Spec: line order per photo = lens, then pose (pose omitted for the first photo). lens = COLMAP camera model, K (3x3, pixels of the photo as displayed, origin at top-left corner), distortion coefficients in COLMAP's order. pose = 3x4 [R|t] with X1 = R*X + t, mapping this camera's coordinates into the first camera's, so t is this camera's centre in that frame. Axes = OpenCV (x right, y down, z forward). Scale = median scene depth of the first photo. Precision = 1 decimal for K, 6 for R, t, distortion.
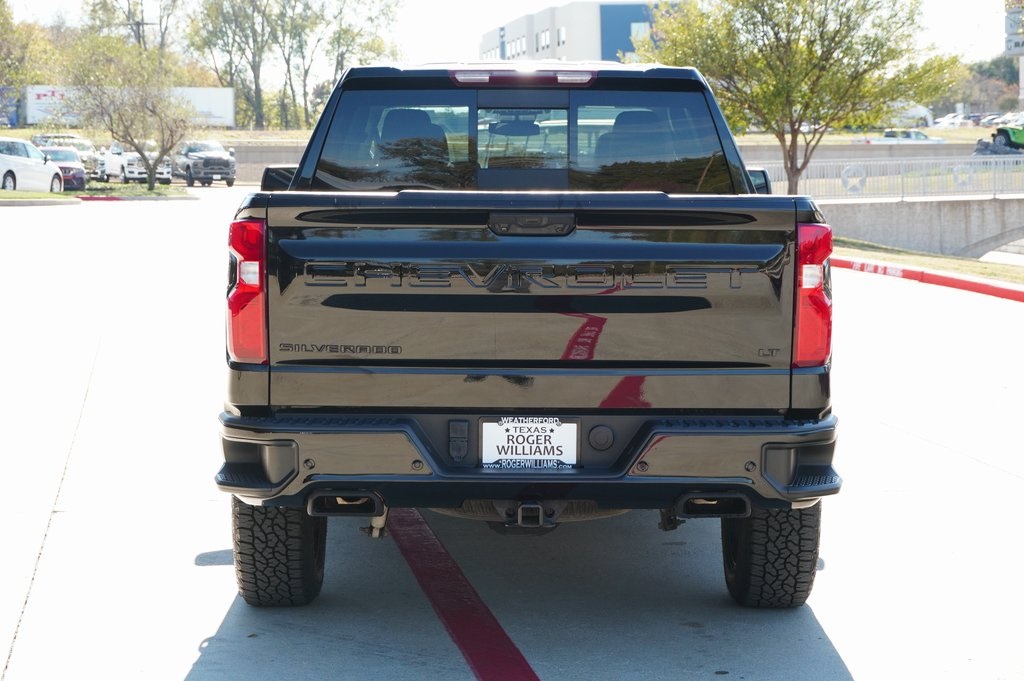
lens RADIAL K [[2082.1, 0, 515.1], [0, 2082.1, 343.4], [0, 0, 1]] dist [0.070915, 0.000000]
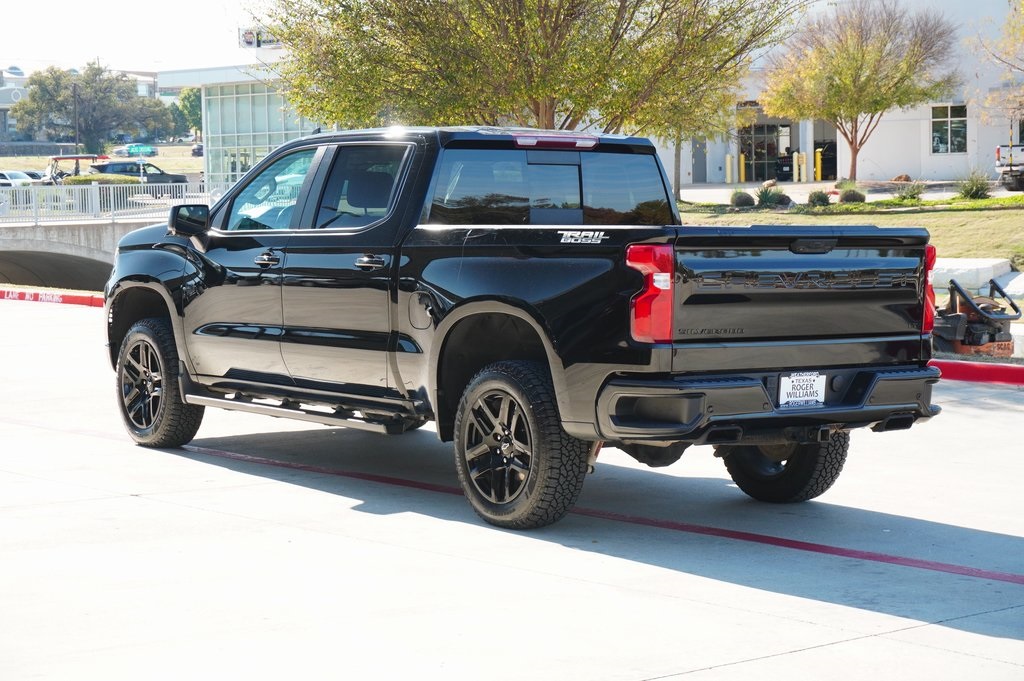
lens RADIAL K [[2082.1, 0, 511.9], [0, 2082.1, 338.4], [0, 0, 1]] dist [0.070915, 0.000000]
pose [[0.817654, -0.031661, 0.574839, -1.044112], [0.041974, 0.999108, -0.004676, 0.008652], [-0.574178, 0.027952, 0.818253, -0.129234]]
